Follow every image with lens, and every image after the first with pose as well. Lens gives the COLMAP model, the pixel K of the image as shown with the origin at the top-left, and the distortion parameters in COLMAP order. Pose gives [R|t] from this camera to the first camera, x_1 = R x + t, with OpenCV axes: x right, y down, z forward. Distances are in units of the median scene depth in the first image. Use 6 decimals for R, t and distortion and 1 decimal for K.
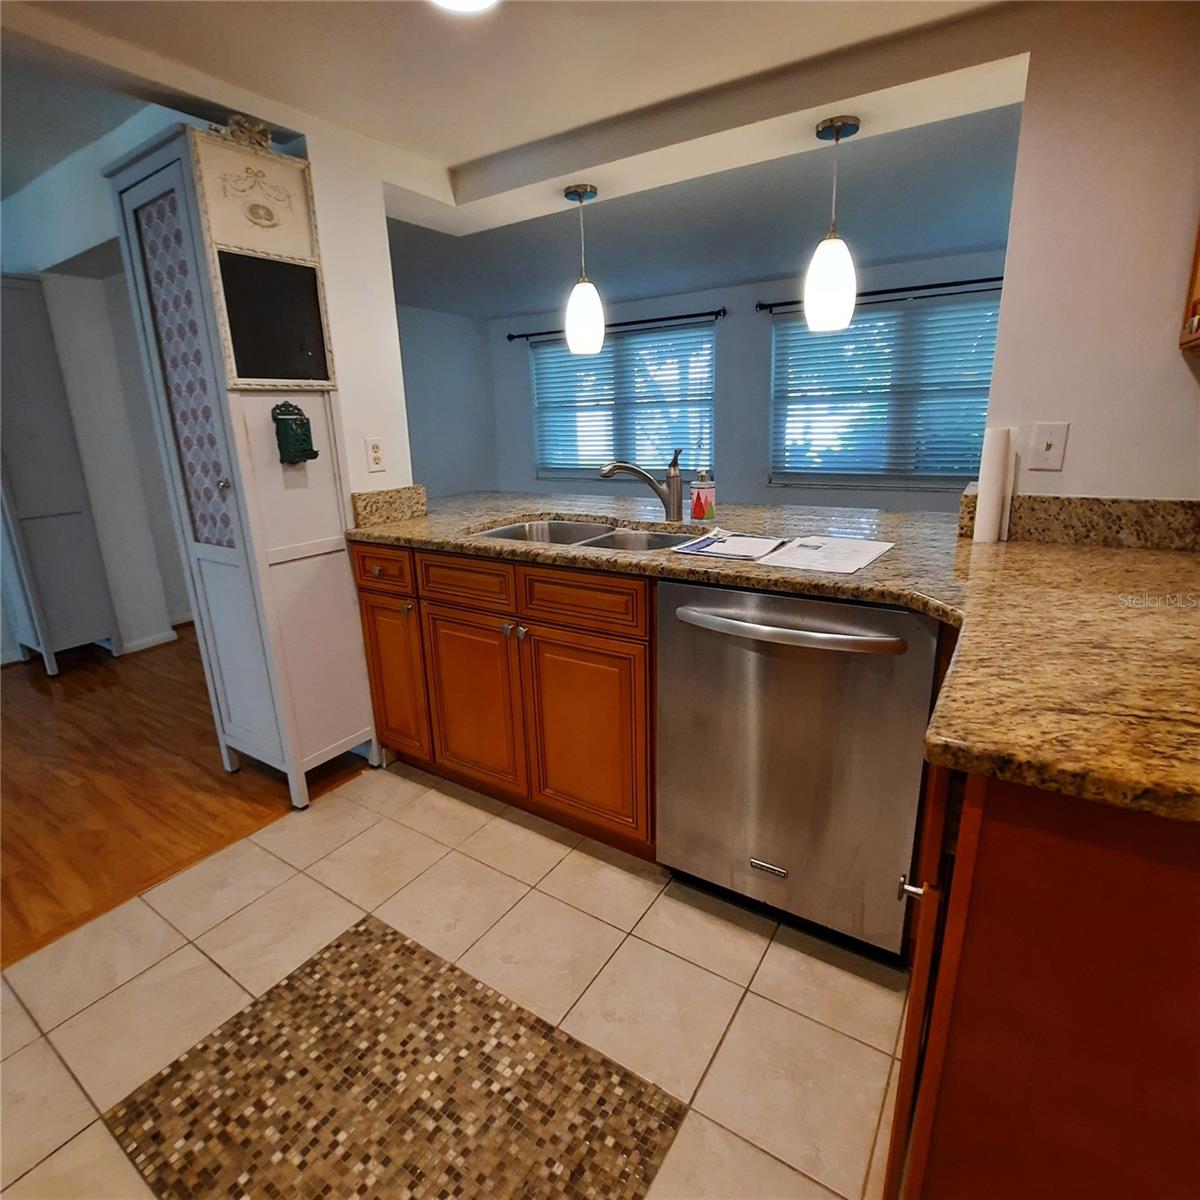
lens RADIAL K [[634.8, 0, 591.2], [0, 634.8, 594.7], [0, 0, 1]] dist [-0.024976, -0.000063]
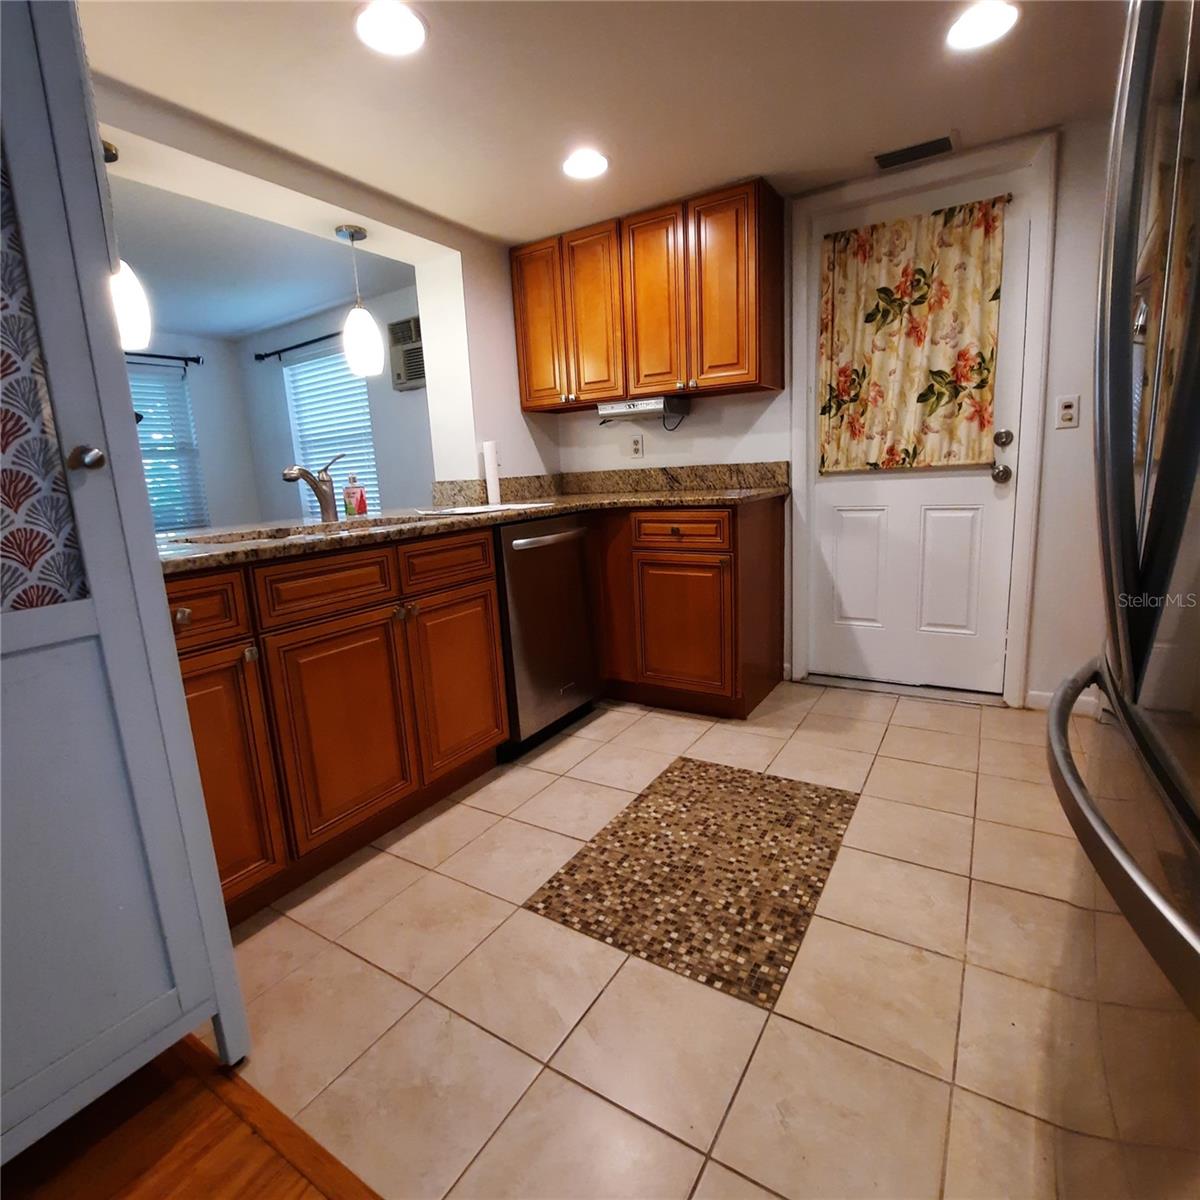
lens RADIAL K [[634.8, 0, 588.3], [0, 634.8, 600.6], [0, 0, 1]] dist [-0.024976, -0.000063]
pose [[-0.013023, -0.167878, 0.985722, -1.604820], [0.318959, 0.933609, 0.163217, -0.044983], [-0.947679, 0.316531, 0.041388, 0.970871]]
